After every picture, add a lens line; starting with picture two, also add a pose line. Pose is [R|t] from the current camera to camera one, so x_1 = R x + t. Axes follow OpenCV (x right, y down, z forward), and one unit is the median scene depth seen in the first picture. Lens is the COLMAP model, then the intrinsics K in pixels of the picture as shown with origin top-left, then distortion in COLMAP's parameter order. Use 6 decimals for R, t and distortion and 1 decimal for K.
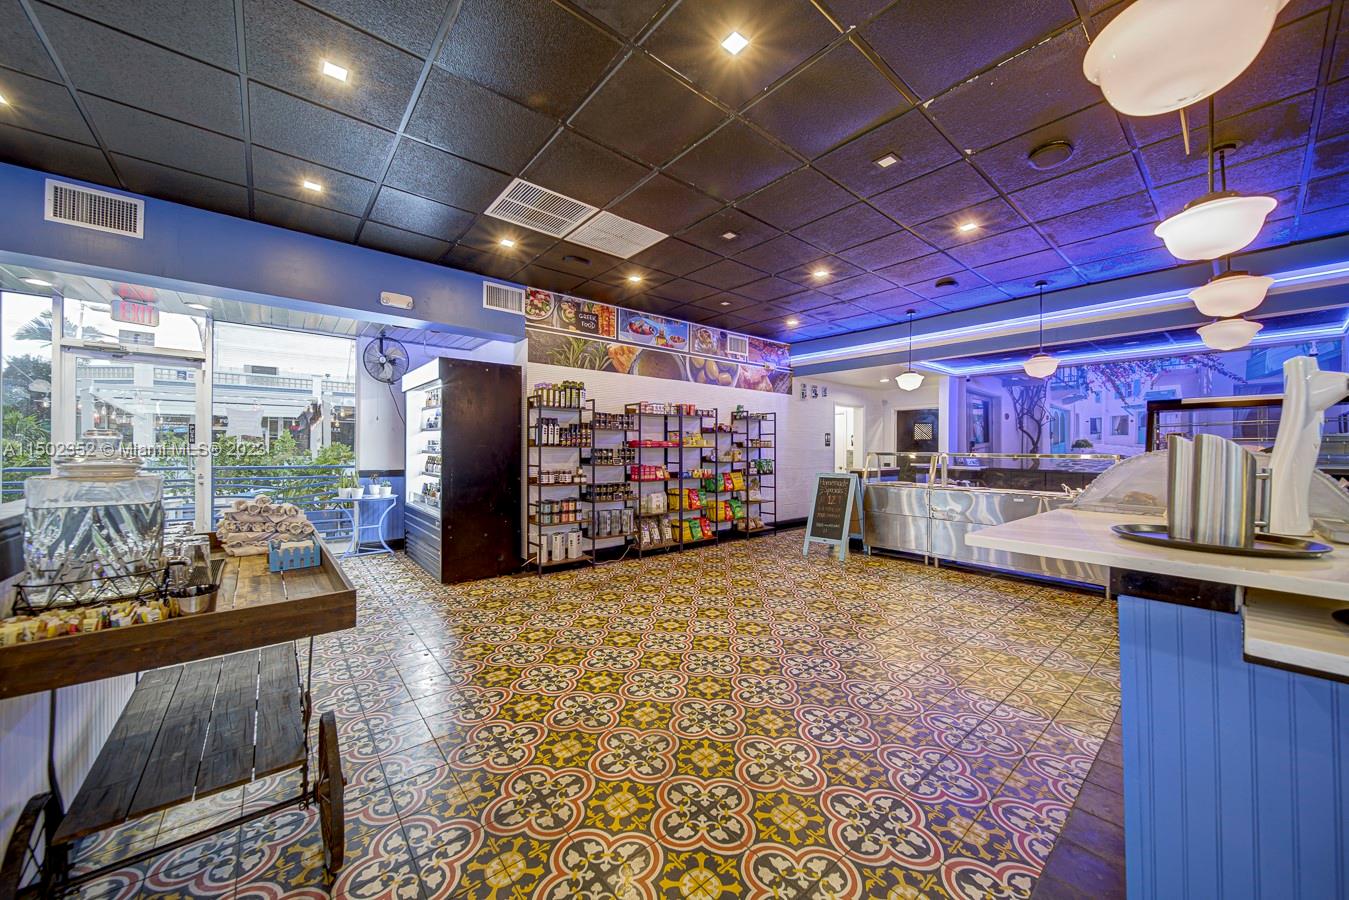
lens RADIAL K [[507.8, 0, 638.5], [0, 507.8, 443.3], [0, 0, 1]] dist [0.000511, 0.000003]
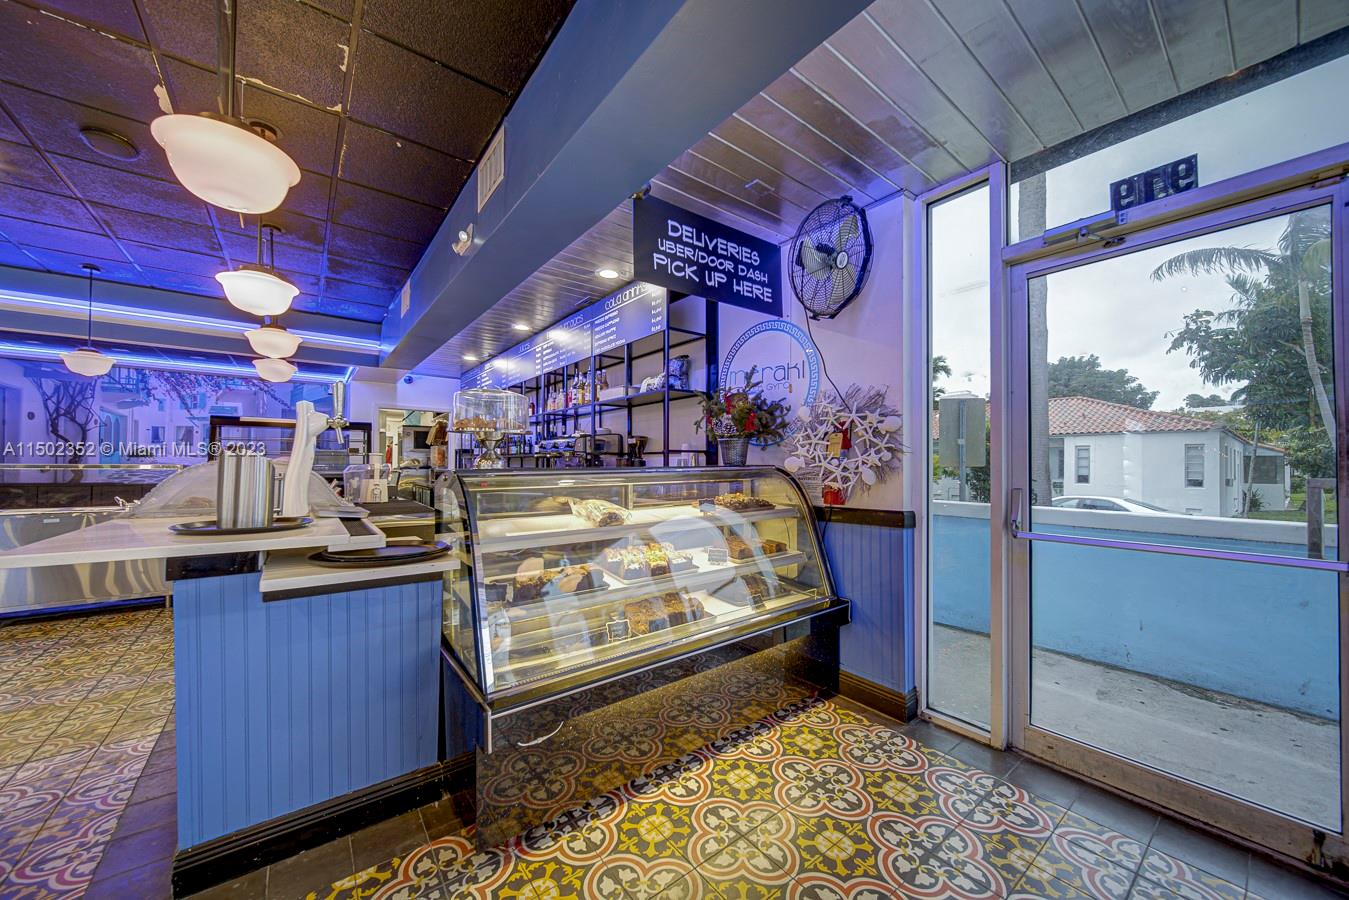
lens RADIAL K [[483.1, 0, 701.7], [0, 483.1, 462.2], [0, 0, 1]] dist [-0.001563, -0.000208]
pose [[-0.007644, 0.001045, 0.999970, -0.034159], [-0.018749, 0.999824, -0.001188, -0.000984], [-0.999795, -0.018757, -0.007623, -0.038843]]
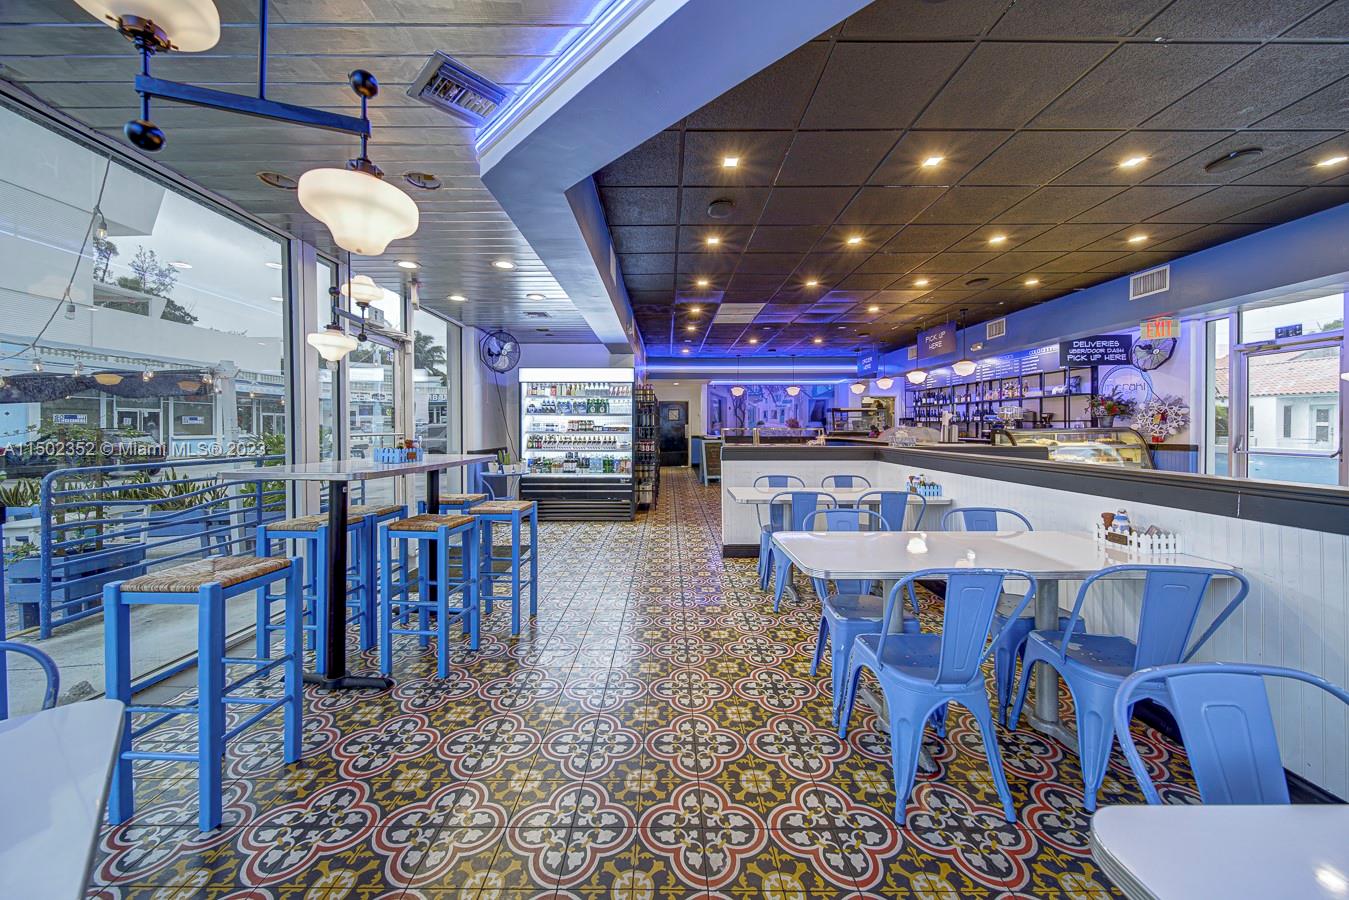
lens RADIAL K [[528.1, 0, 674.8], [0, 528.1, 429.1], [0, 0, 1]] dist [0.022040, 0.000046]
pose [[0.600601, -0.011906, 0.799461, -0.984047], [-0.002903, 0.999850, 0.017071, -0.011108], [-0.799544, -0.012574, 0.600476, -0.022661]]
